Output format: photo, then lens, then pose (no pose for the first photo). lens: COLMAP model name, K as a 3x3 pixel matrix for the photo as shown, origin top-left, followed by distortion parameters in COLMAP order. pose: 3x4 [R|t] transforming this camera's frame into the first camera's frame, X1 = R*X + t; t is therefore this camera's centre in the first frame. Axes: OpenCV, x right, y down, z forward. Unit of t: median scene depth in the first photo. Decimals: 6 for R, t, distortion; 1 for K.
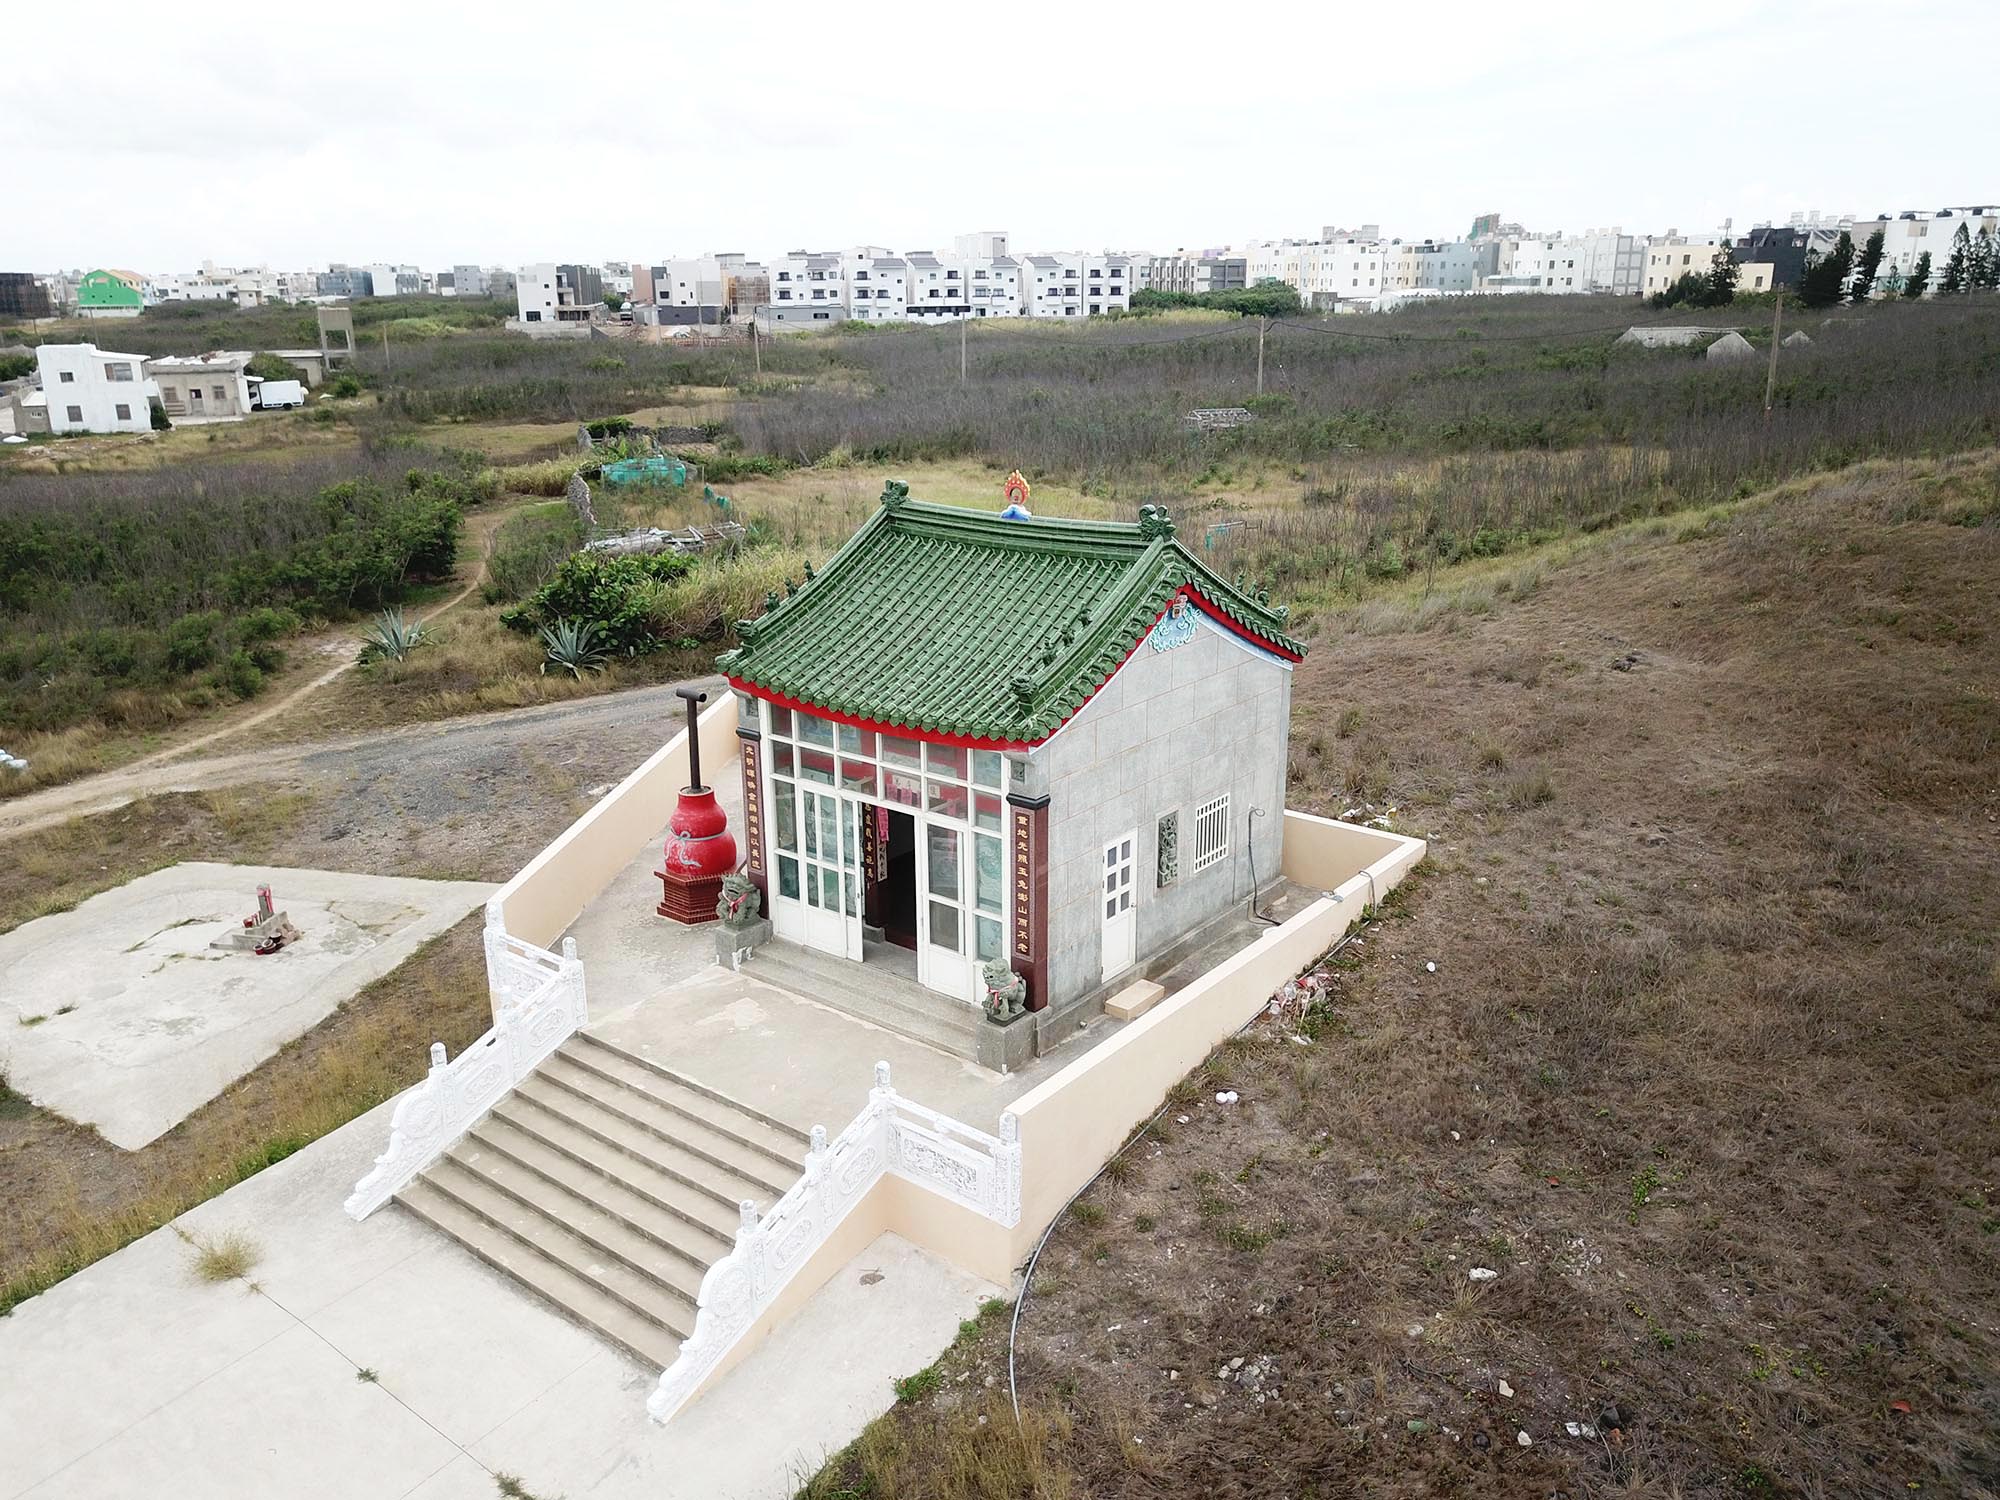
lens RADIAL K [[1540.6, 0, 1007.9], [0, 1540.6, 758.6], [0, 0, 1]] dist [0.010650, -0.013148]
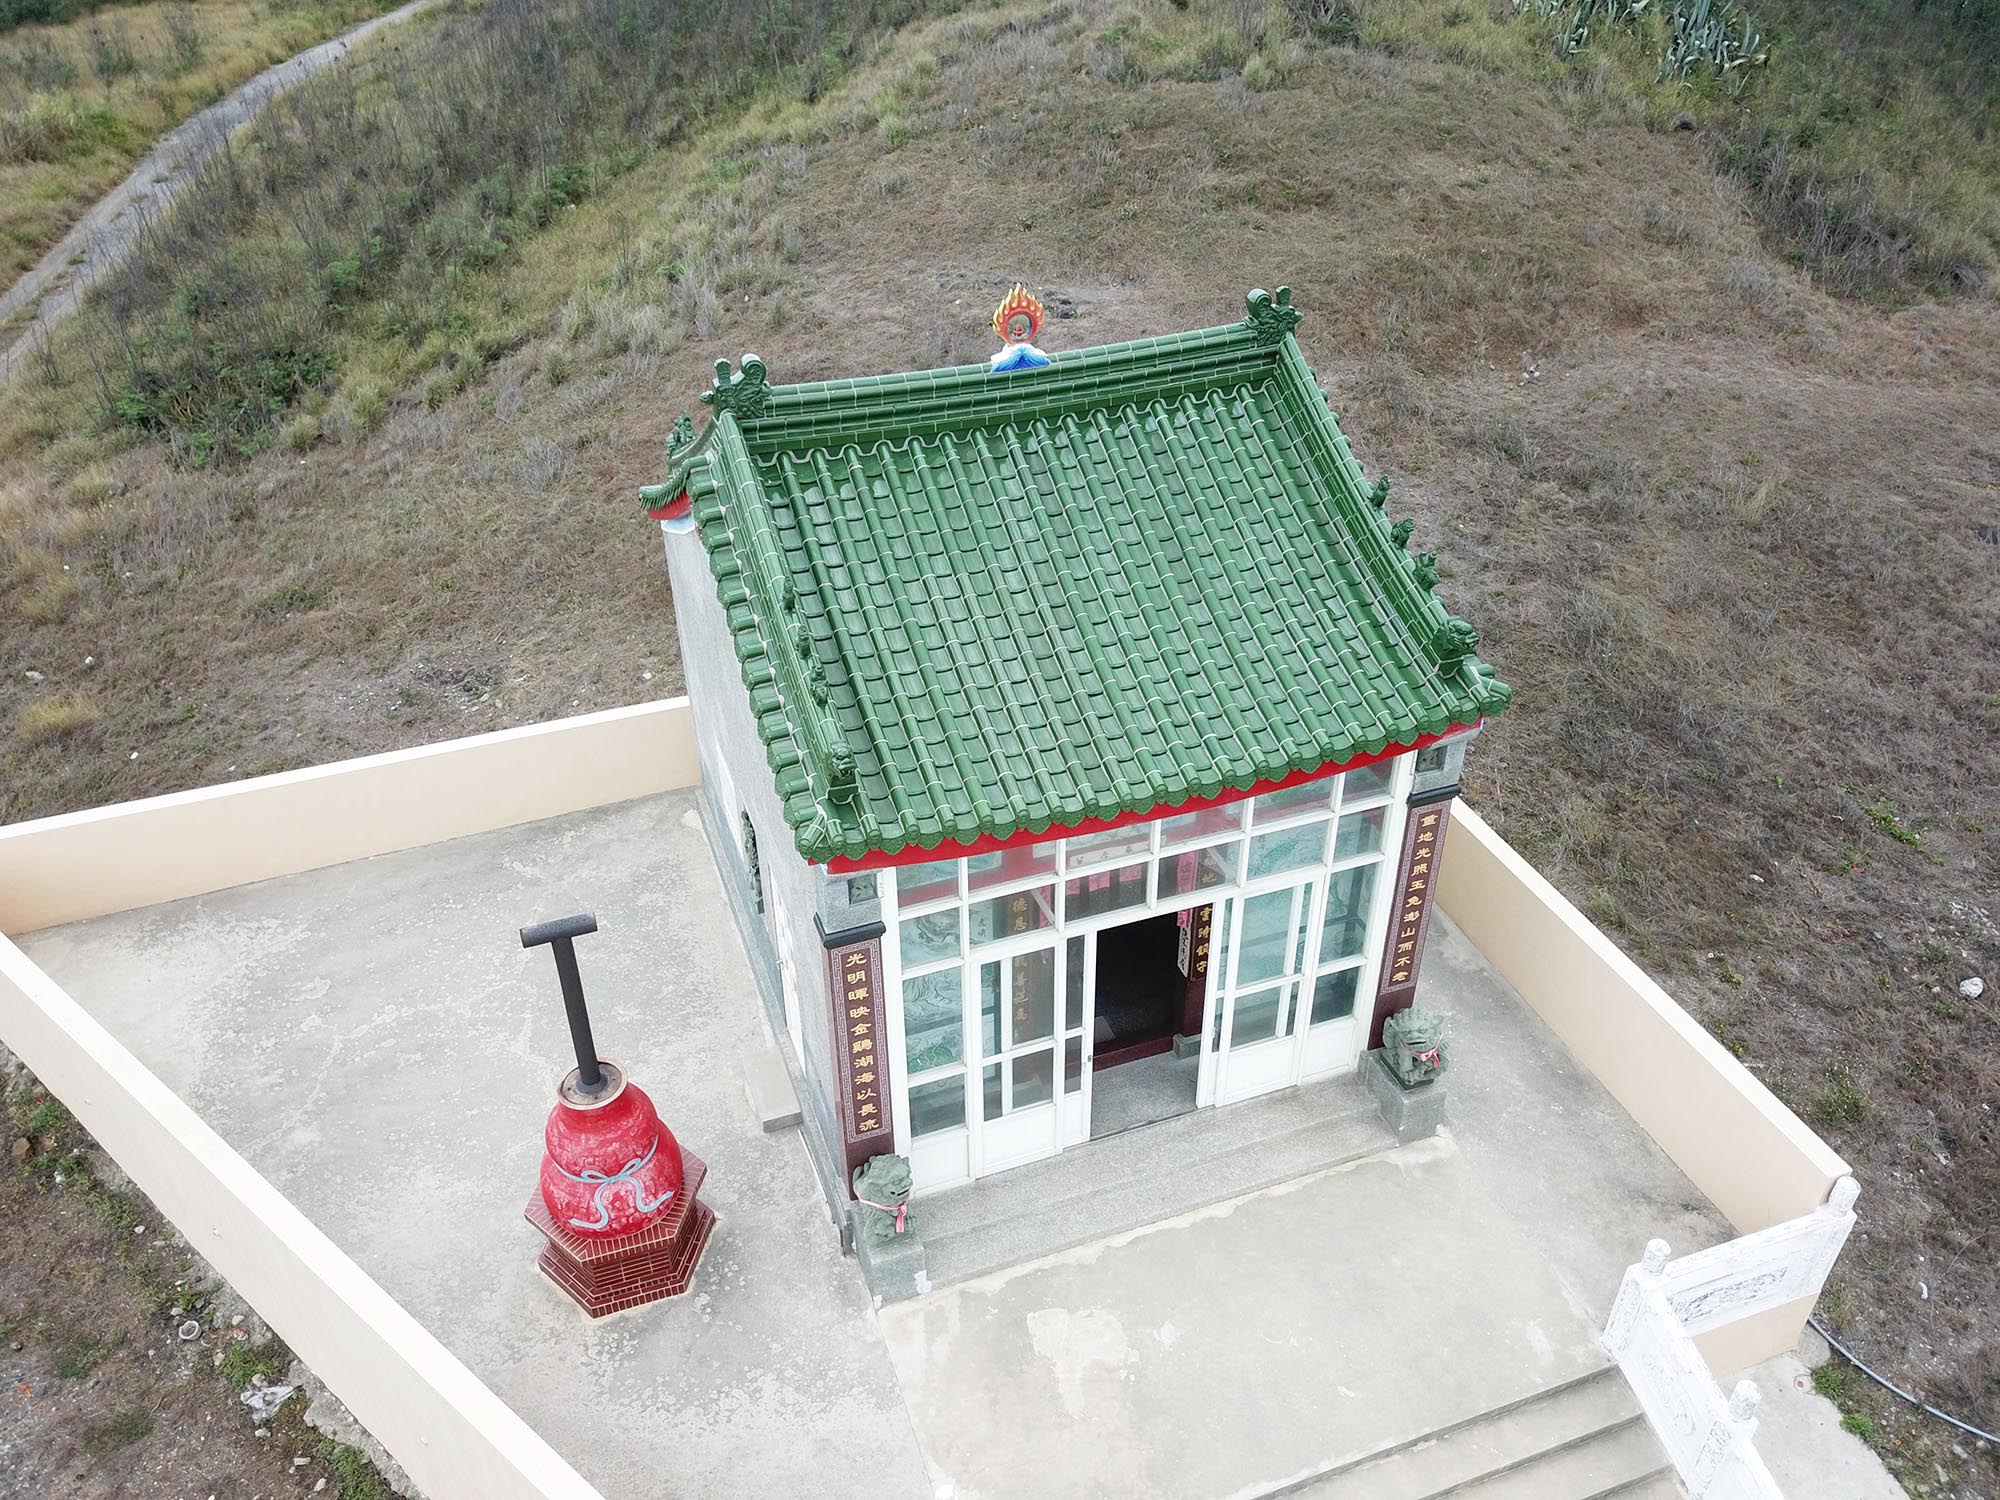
lens RADIAL K [[1540.6, 0, 996.1], [0, 1540.6, 778.6], [0, 0, 1]] dist [0.010650, -0.013148]
pose [[0.540210, -0.482428, 0.689519, -0.428701], [0.271916, 0.875478, 0.399500, -0.230448], [-0.796389, -0.028323, 0.604122, 0.593464]]
